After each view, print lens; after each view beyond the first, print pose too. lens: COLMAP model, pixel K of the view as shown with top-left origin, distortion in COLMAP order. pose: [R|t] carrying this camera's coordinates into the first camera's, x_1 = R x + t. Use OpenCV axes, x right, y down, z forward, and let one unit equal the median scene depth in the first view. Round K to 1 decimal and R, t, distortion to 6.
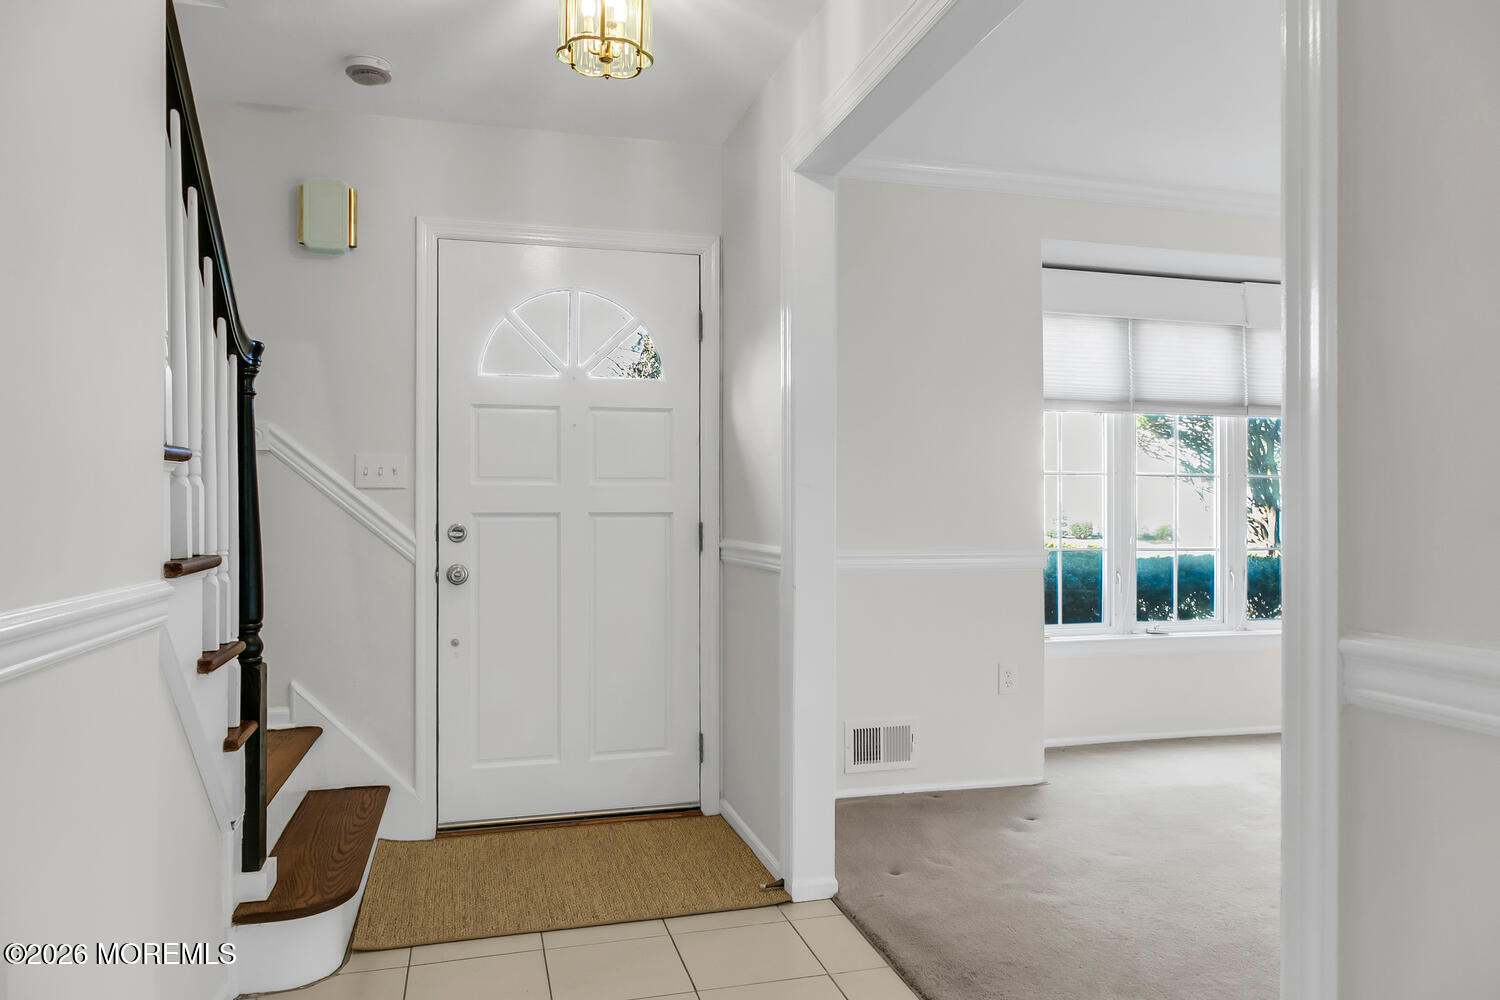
lens RADIAL K [[994.4, 0, 761.4], [0, 994.4, 505.3], [0, 0, 1]] dist [-0.005847, -0.003151]
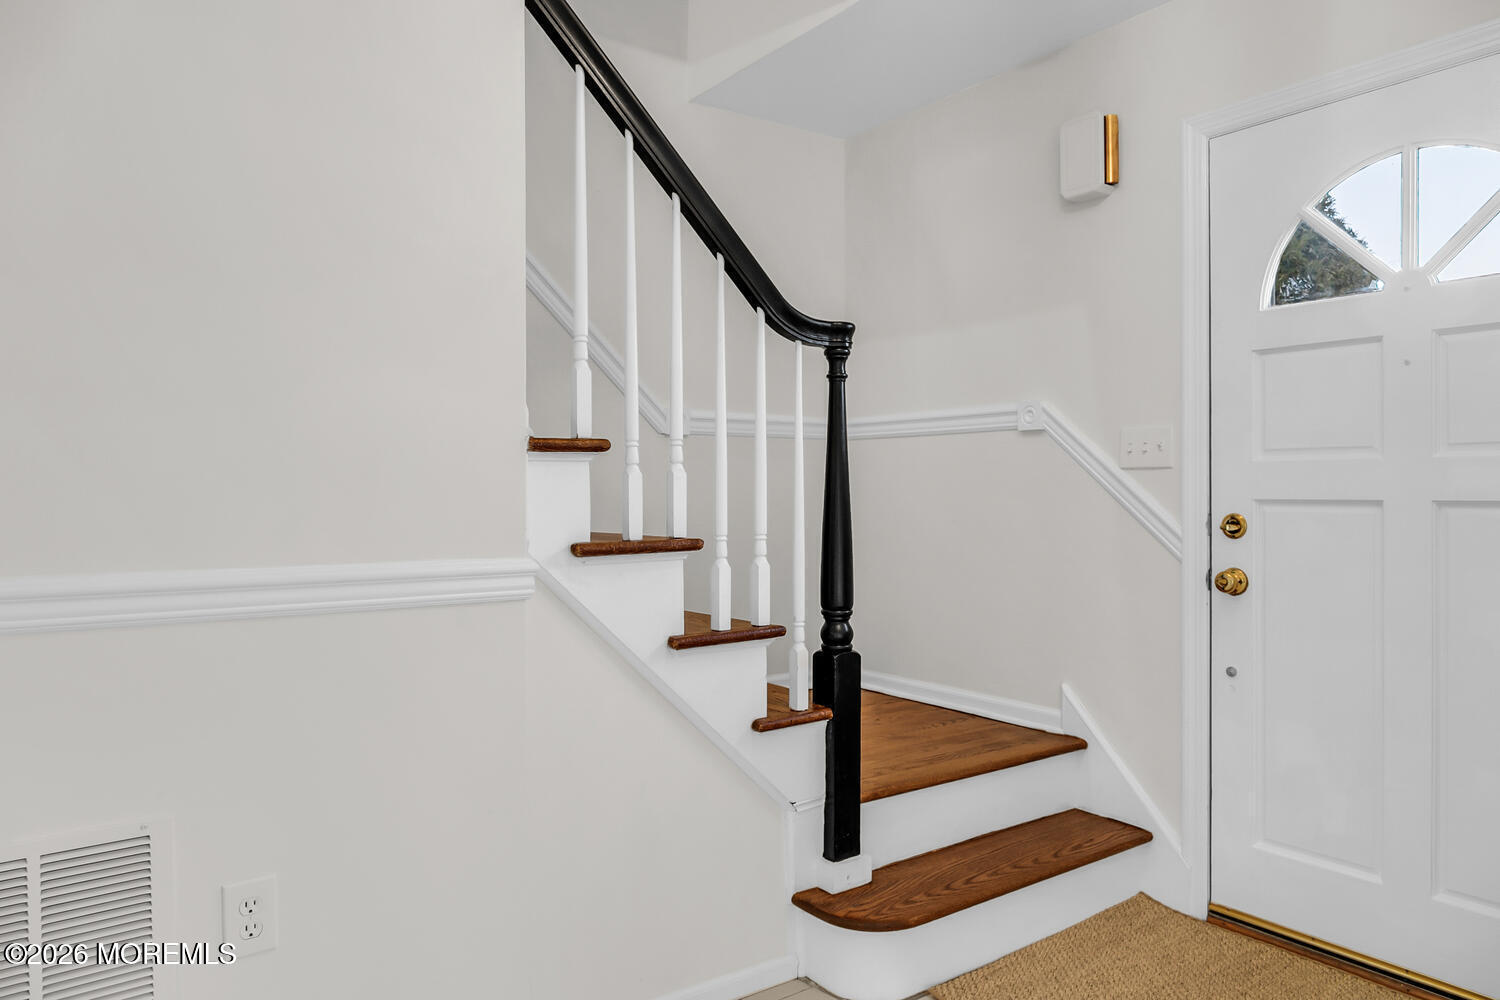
lens RADIAL K [[994.4, 0, 752.3], [0, 994.4, 492.4], [0, 0, 1]] dist [-0.005847, -0.003151]
pose [[0.354106, 0.005364, -0.935190, 0.264618], [0.002432, 0.999975, 0.006656, -0.003292], [0.935202, -0.004631, 0.354084, 0.397371]]
